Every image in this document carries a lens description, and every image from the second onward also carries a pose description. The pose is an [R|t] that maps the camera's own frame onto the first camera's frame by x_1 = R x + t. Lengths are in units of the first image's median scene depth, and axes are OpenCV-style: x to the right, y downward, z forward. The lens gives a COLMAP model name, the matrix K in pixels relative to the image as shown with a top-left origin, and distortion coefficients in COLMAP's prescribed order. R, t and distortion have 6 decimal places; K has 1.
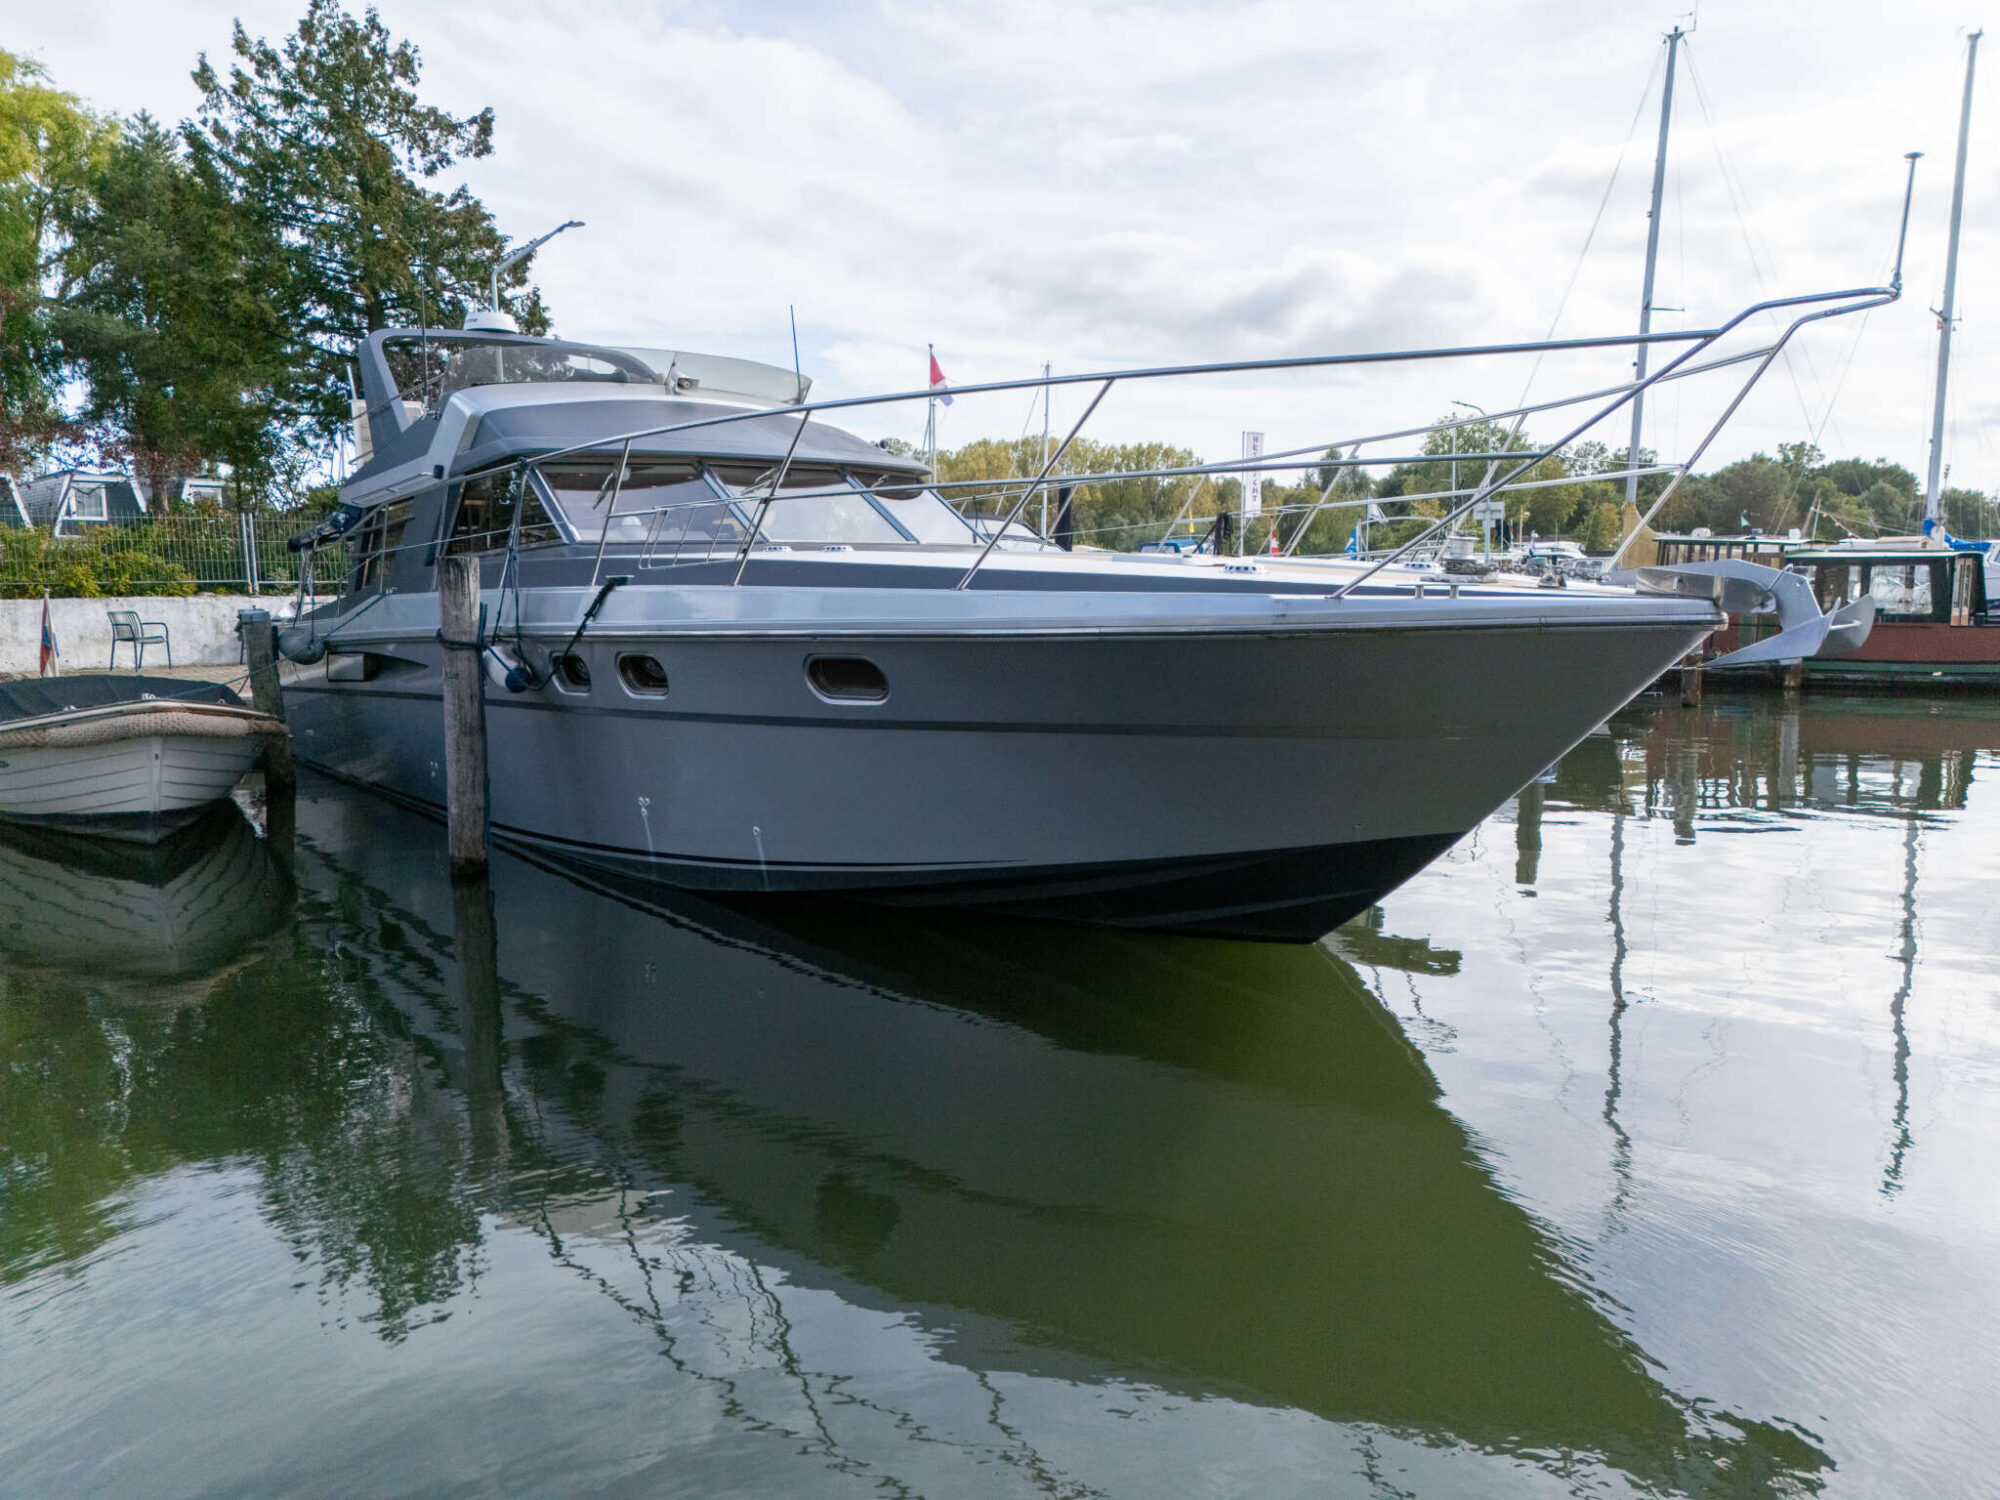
lens RADIAL K [[1475.5, 0, 1000.0], [0, 1475.5, 750.0], [0, 0, 1]] dist [0.062456, -0.059335]
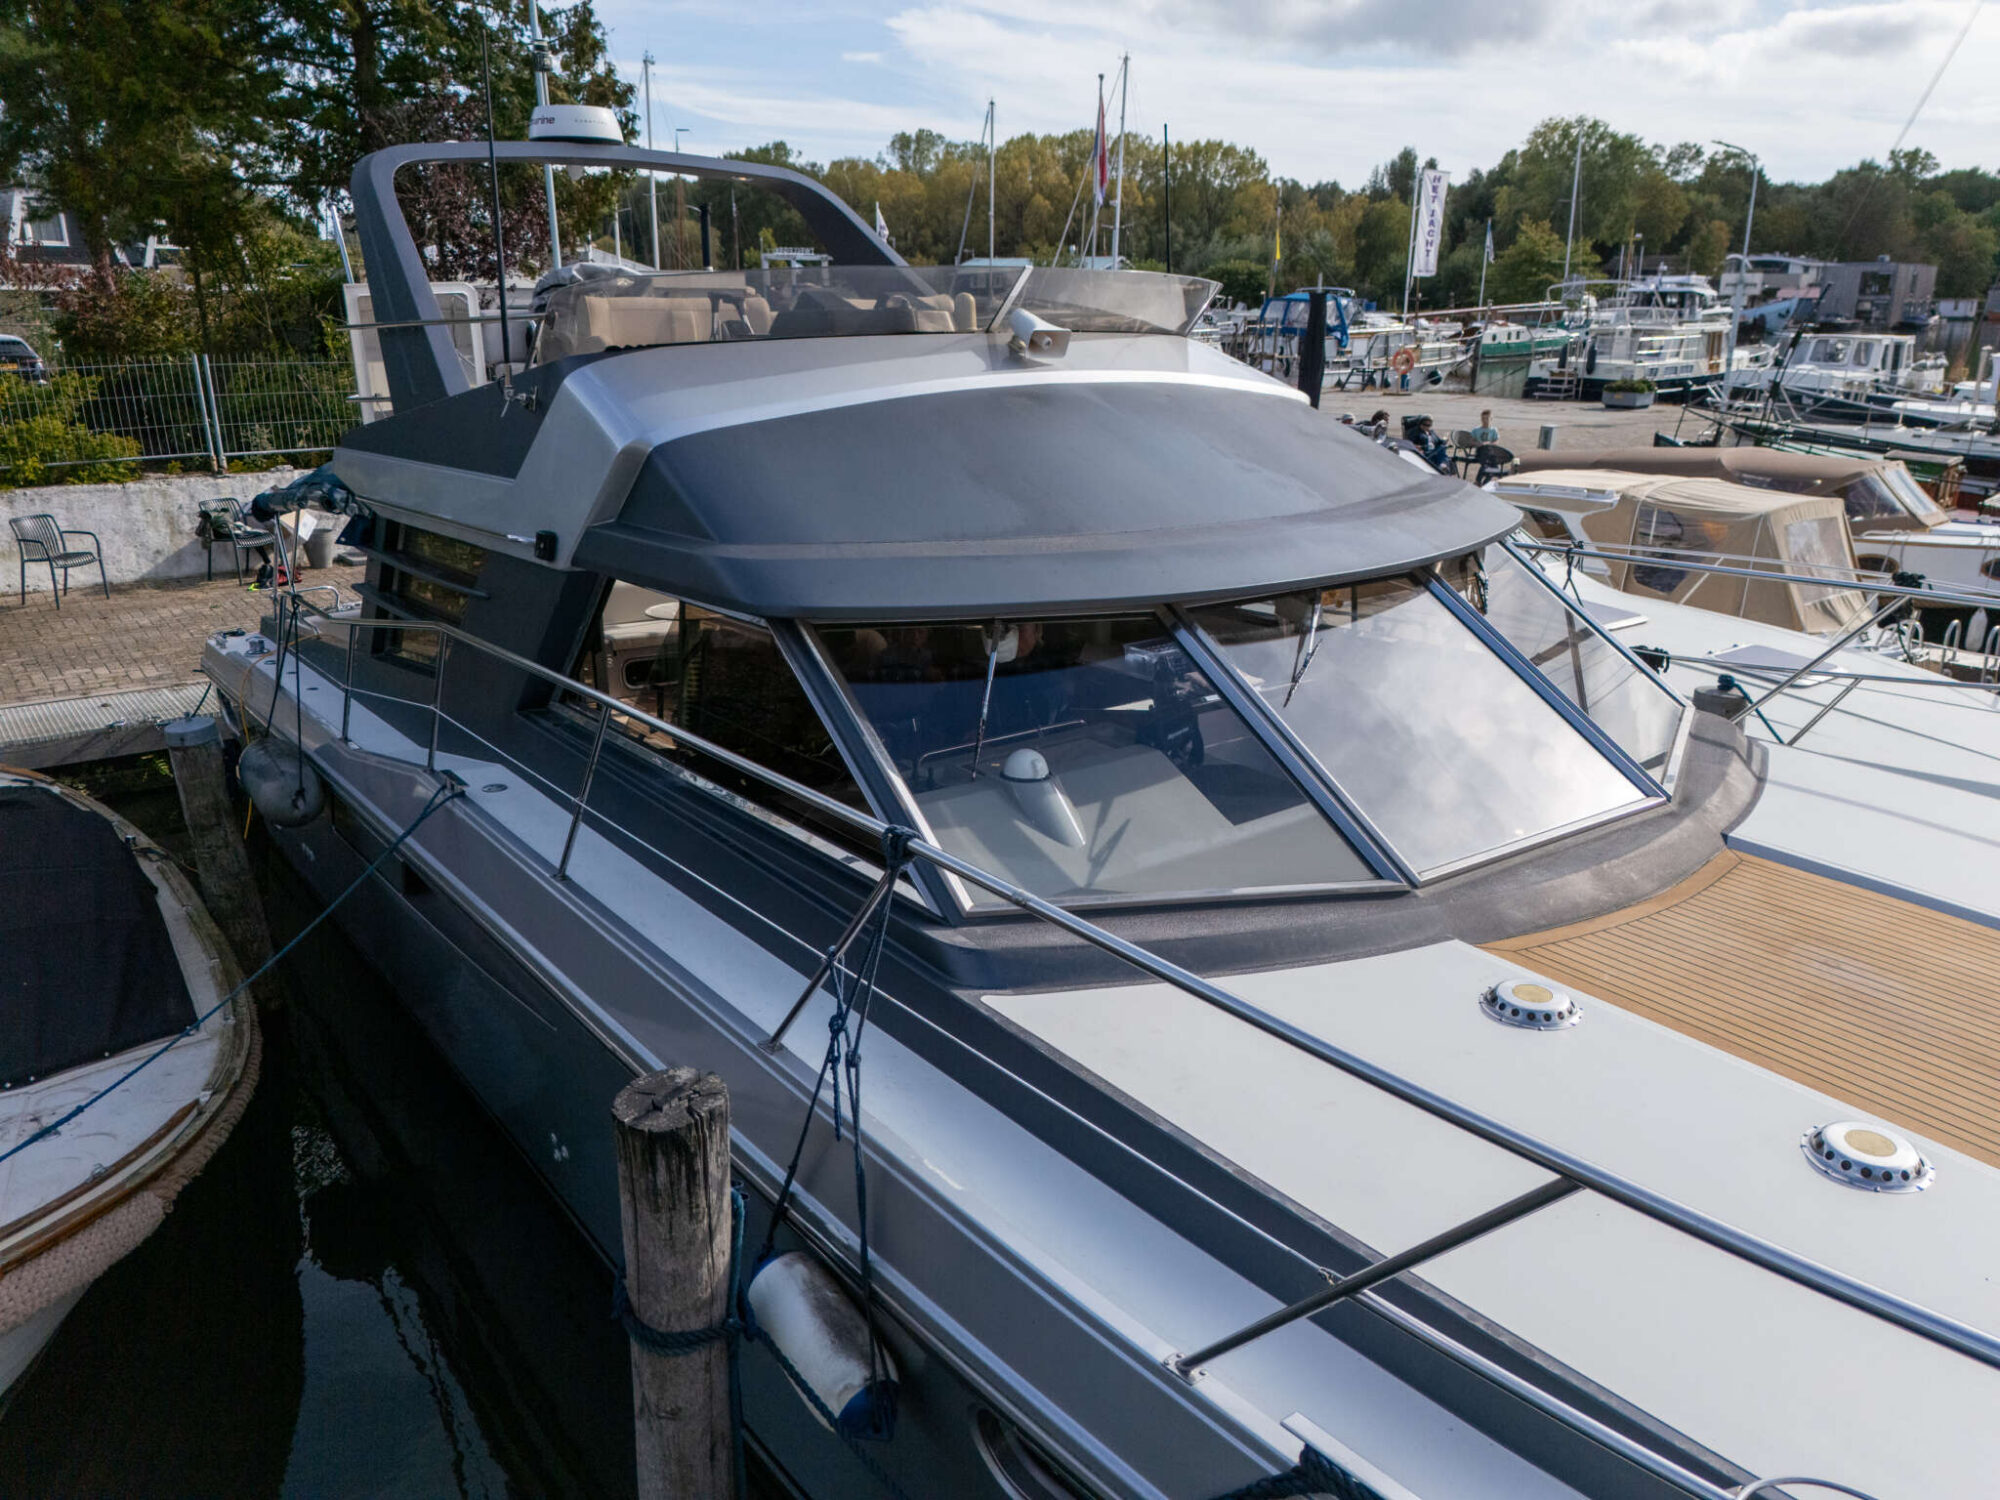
lens RADIAL K [[1475.5, 0, 1000.0], [0, 1475.5, 750.0], [0, 0, 1]] dist [0.062456, -0.059335]
pose [[0.999756, 0.019840, -0.009674, -0.122518], [-0.017639, 0.981589, 0.190190, -0.119600], [0.013269, -0.189973, 0.981700, 0.288878]]
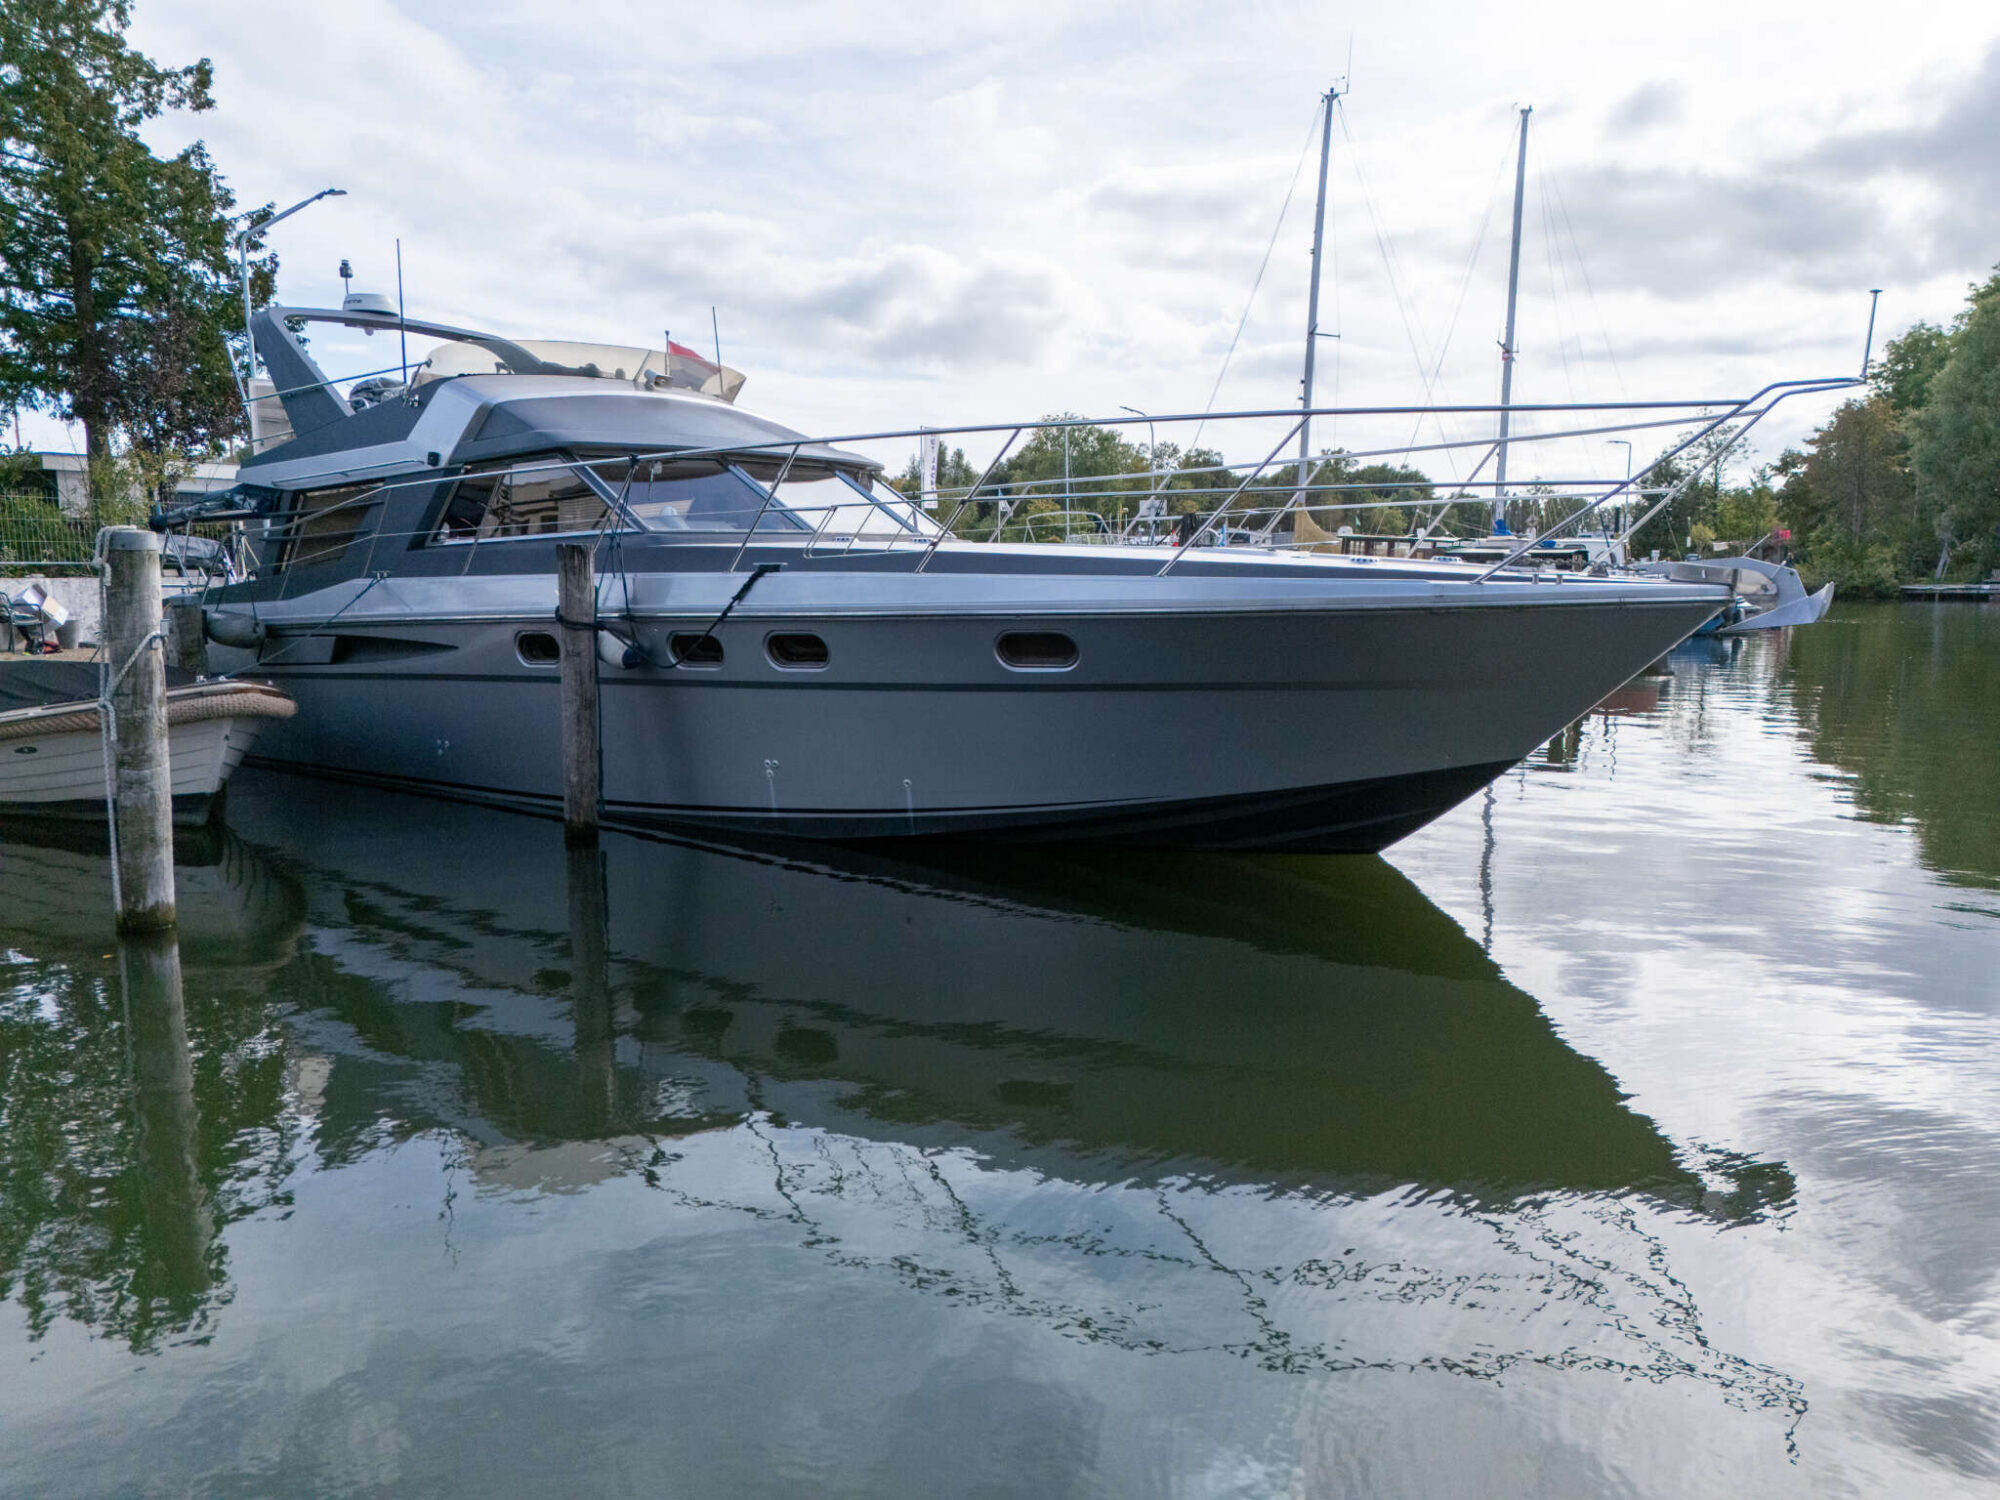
lens RADIAL K [[1477.8, 0, 994.8], [0, 1477.8, 745.2], [0, 0, 1]] dist [0.074233, -0.062507]
pose [[0.964362, -0.025222, 0.263381, -0.154126], [0.023923, 0.999681, 0.008138, 0.006505], [-0.263502, -0.001547, 0.964658, -0.054492]]
